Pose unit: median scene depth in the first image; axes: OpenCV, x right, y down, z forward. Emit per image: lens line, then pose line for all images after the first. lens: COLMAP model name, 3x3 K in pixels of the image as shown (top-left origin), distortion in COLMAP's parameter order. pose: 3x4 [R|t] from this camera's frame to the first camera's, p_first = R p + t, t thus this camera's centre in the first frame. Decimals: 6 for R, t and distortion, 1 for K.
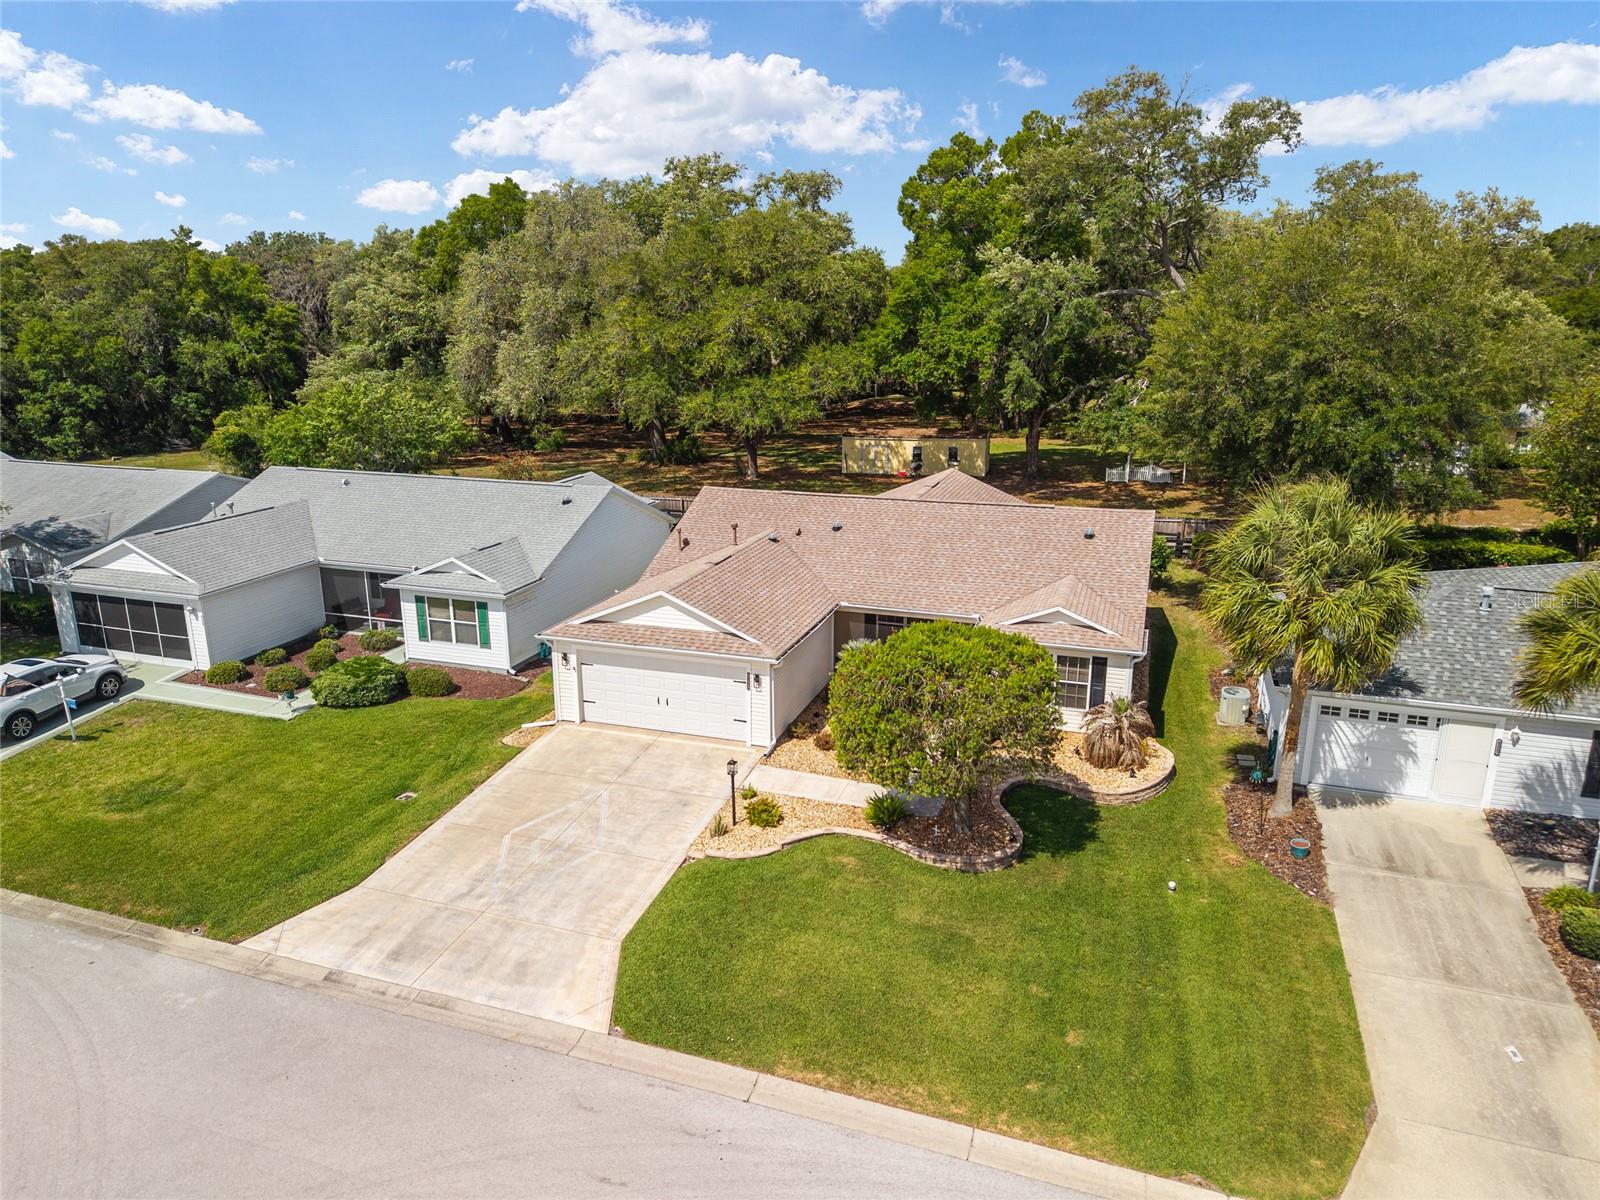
lens RADIAL K [[1065.9, 0, 794.9], [0, 1065.9, 590.8], [0, 0, 1]] dist [0.019960, -0.014288]
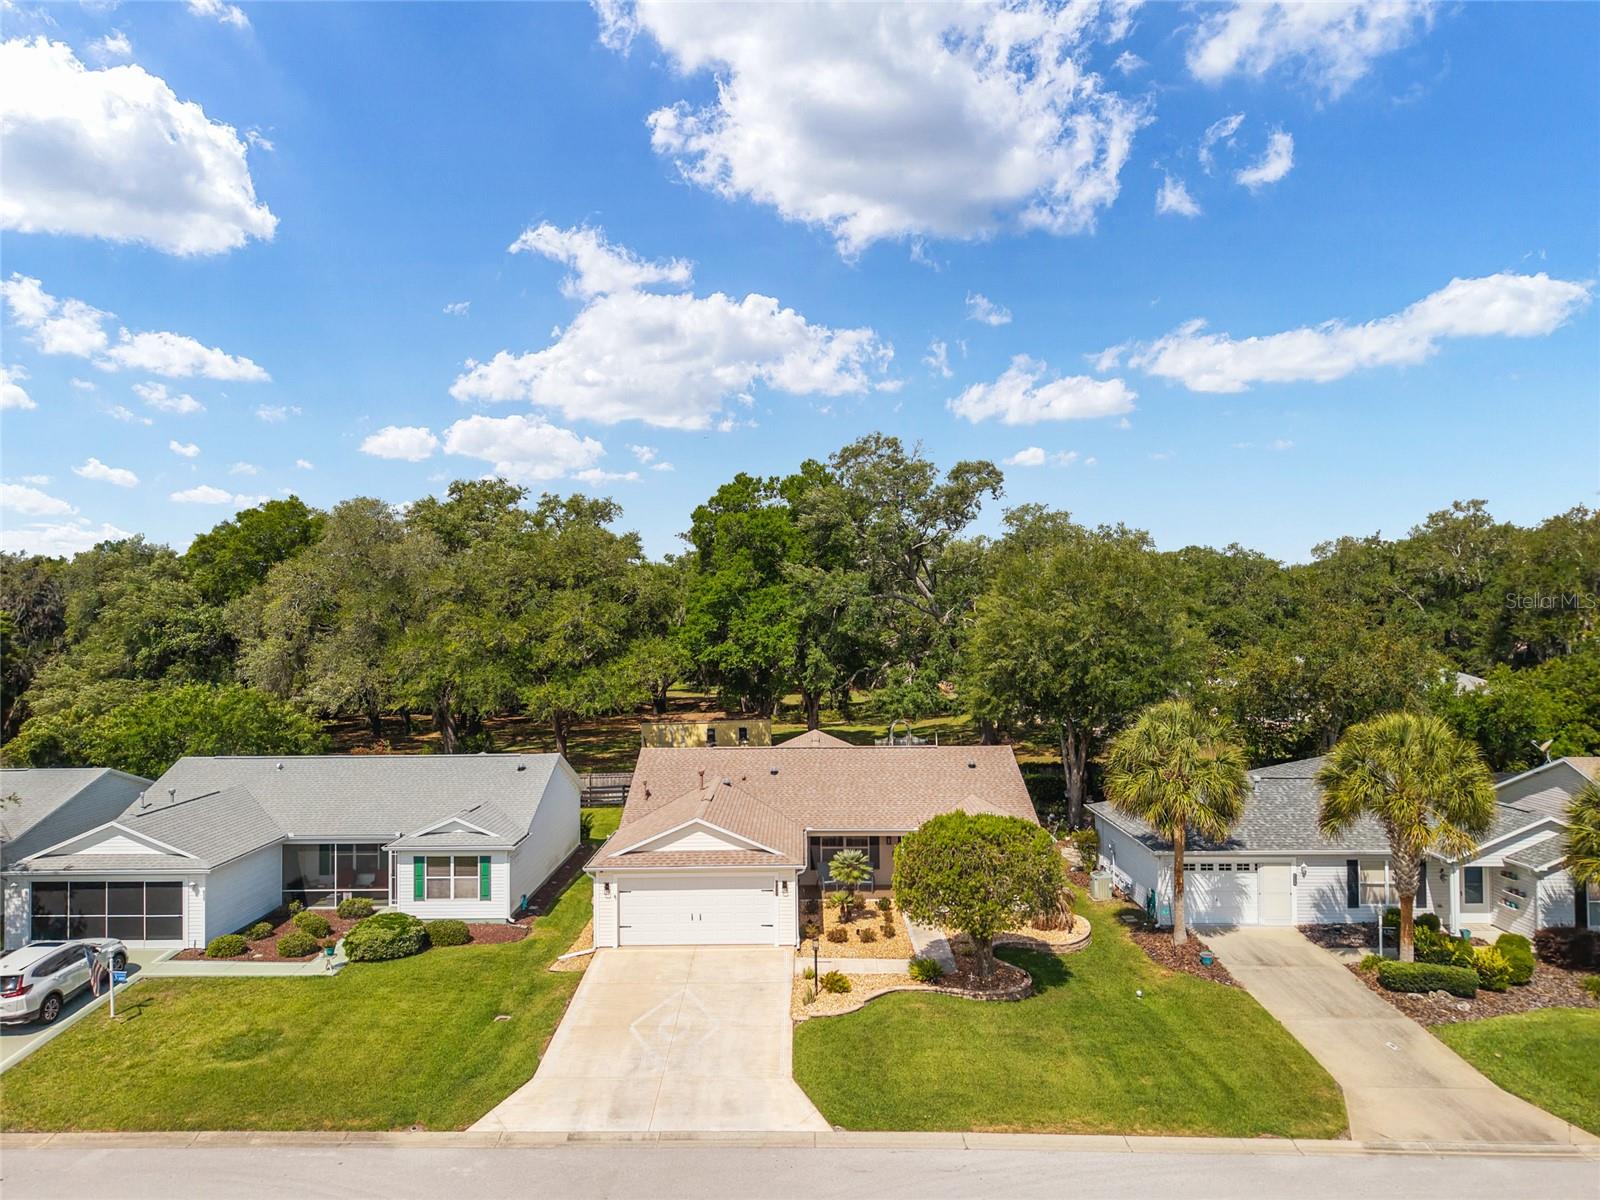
lens RADIAL K [[1065.9, 0, 792.5], [0, 1065.9, 594.6], [0, 0, 1]] dist [0.019960, -0.014288]
pose [[0.949075, -0.000300, 0.315051, -0.419545], [0.089065, 0.959463, -0.267390, 0.092724], [-0.302199, 0.281833, 0.910629, -0.219197]]
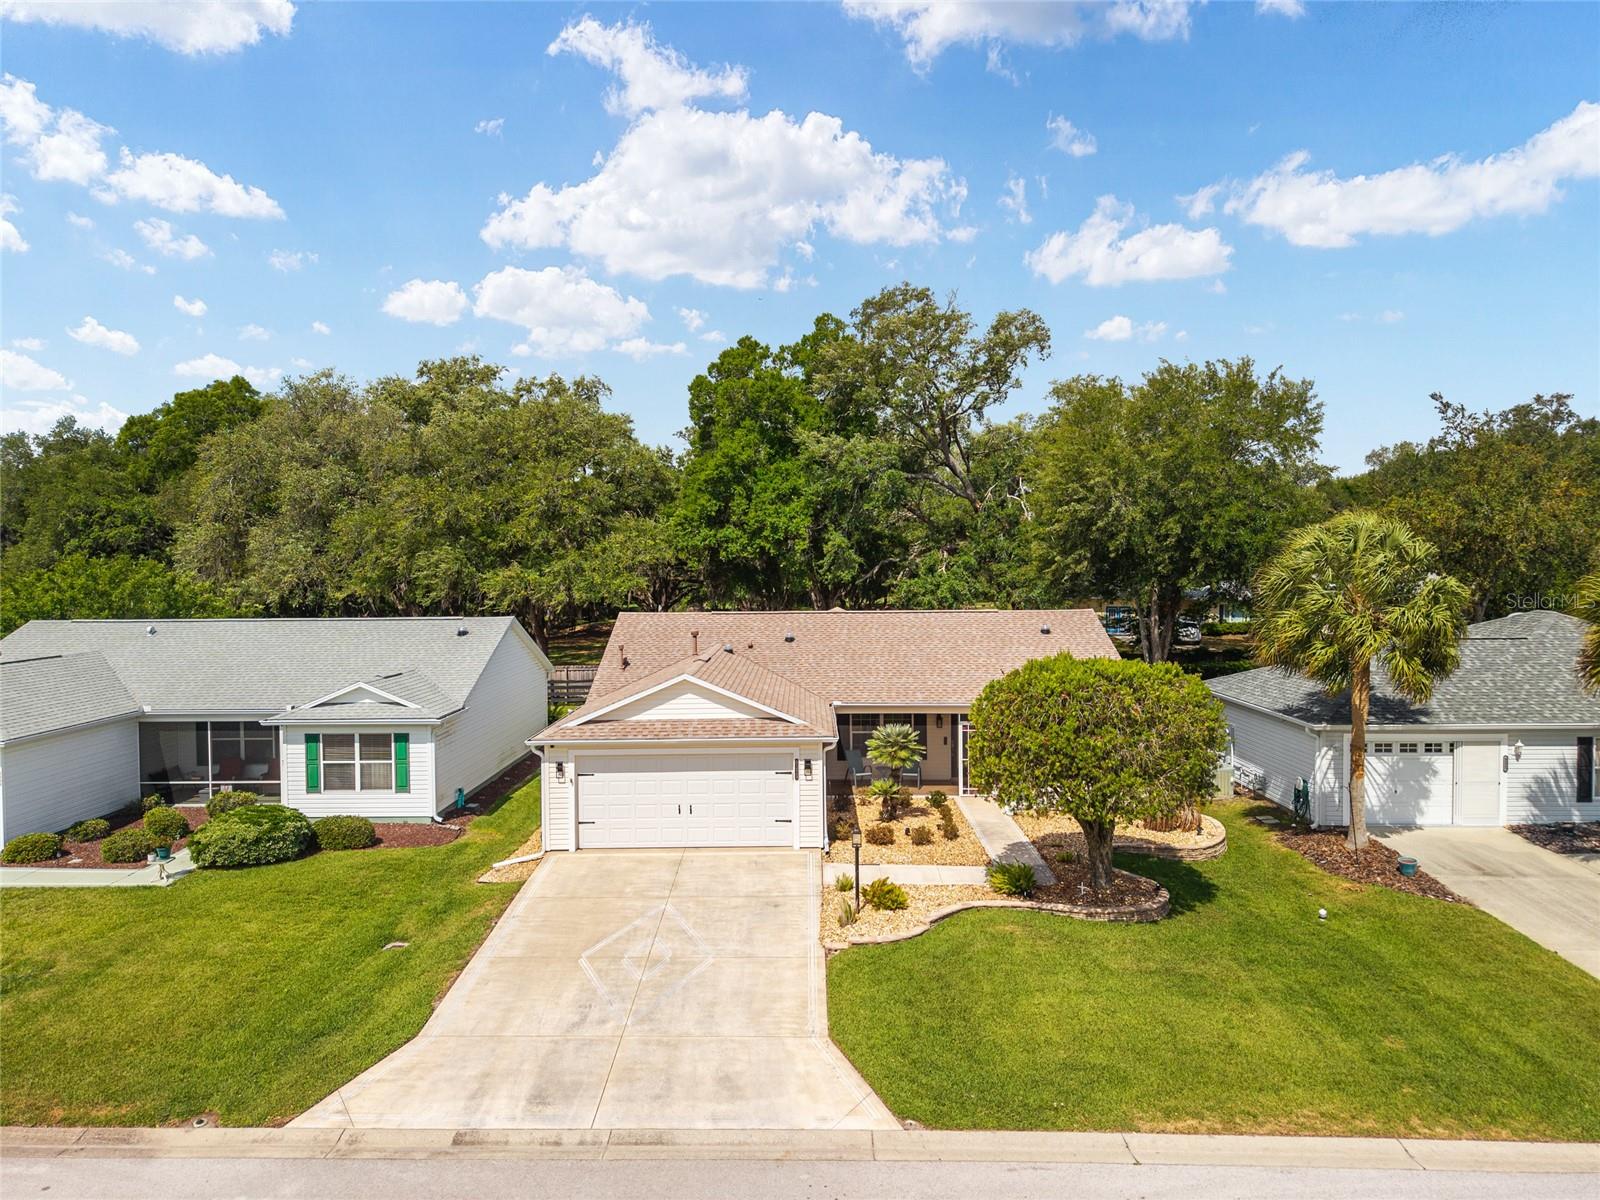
lens RADIAL K [[1065.9, 0, 791.7], [0, 1065.9, 593.1], [0, 0, 1]] dist [0.019960, -0.014288]
pose [[0.950971, -0.016090, 0.308862, -0.321280], [0.087847, 0.971567, -0.219864, 0.138771], [-0.296542, 0.236217, 0.925345, 0.159164]]
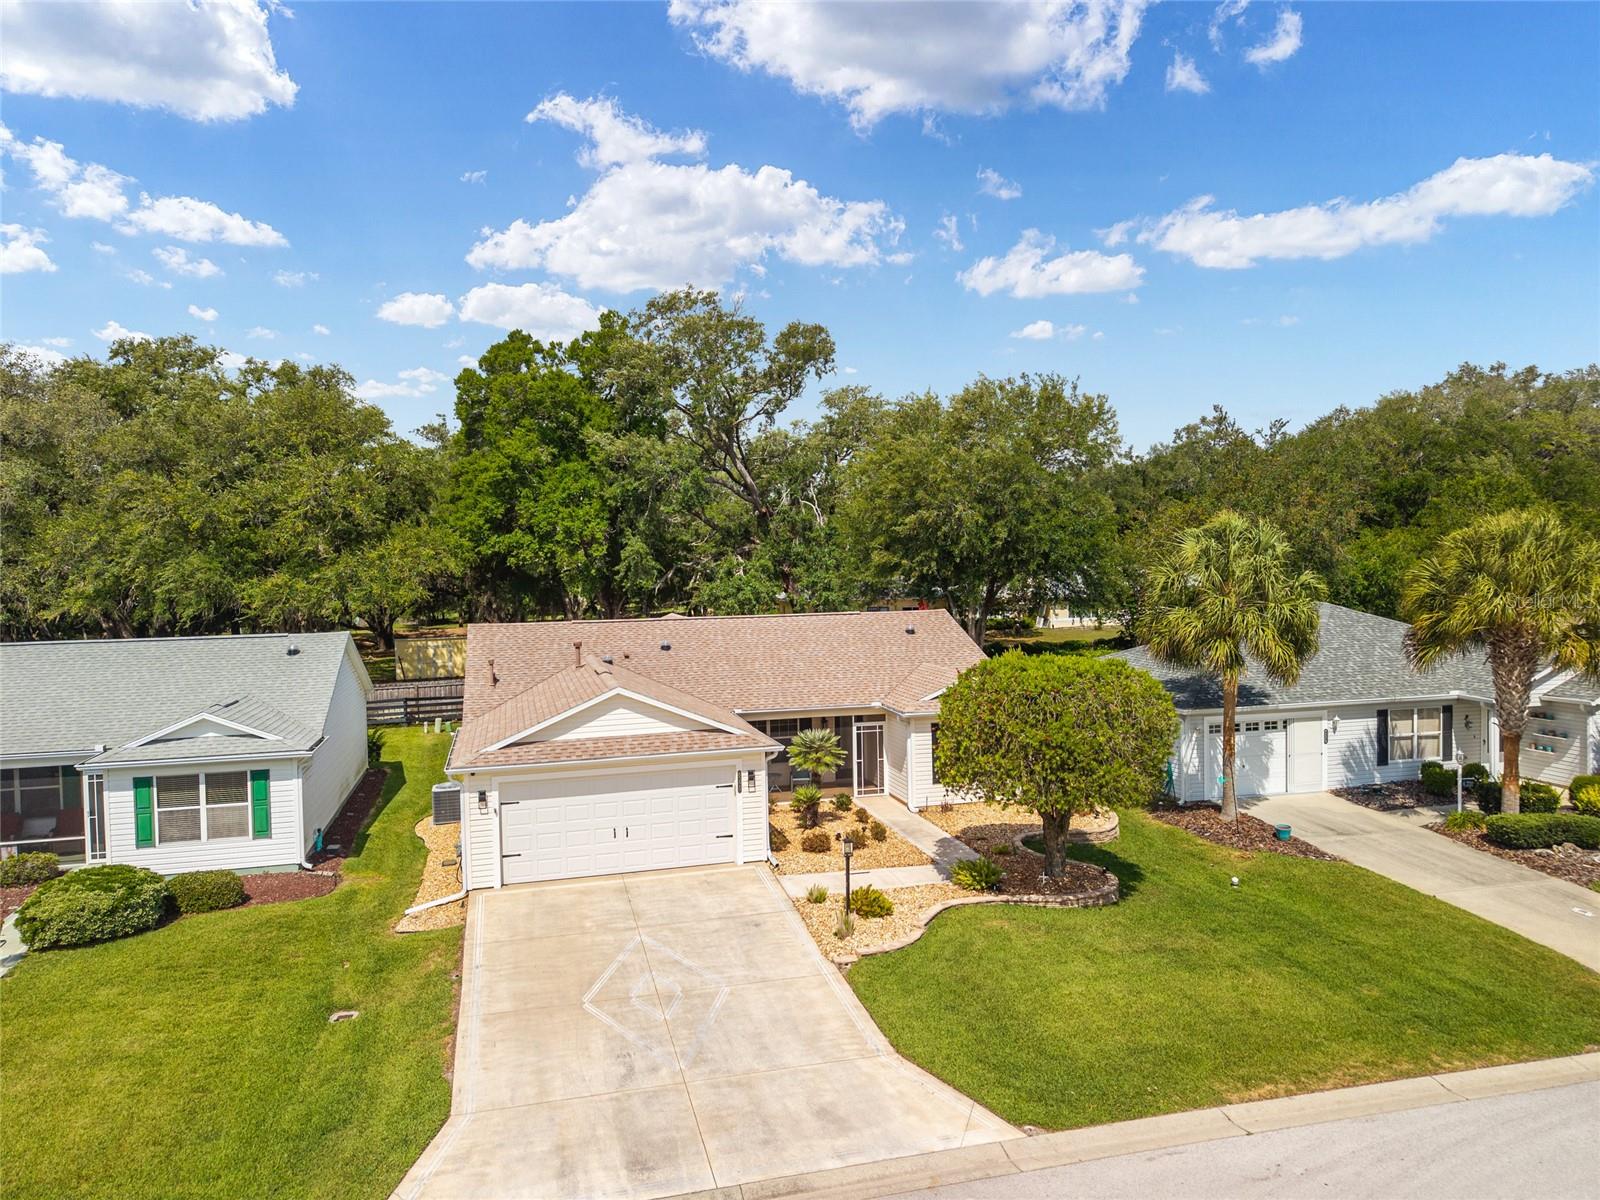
lens RADIAL K [[1065.9, 0, 790.4], [0, 1065.9, 603.9], [0, 0, 1]] dist [0.019960, -0.014288]
pose [[0.831538, -0.036105, 0.554294, -0.481024], [0.162077, 0.970232, -0.179946, 0.108694], [-0.531297, 0.239471, 0.812636, 0.263667]]
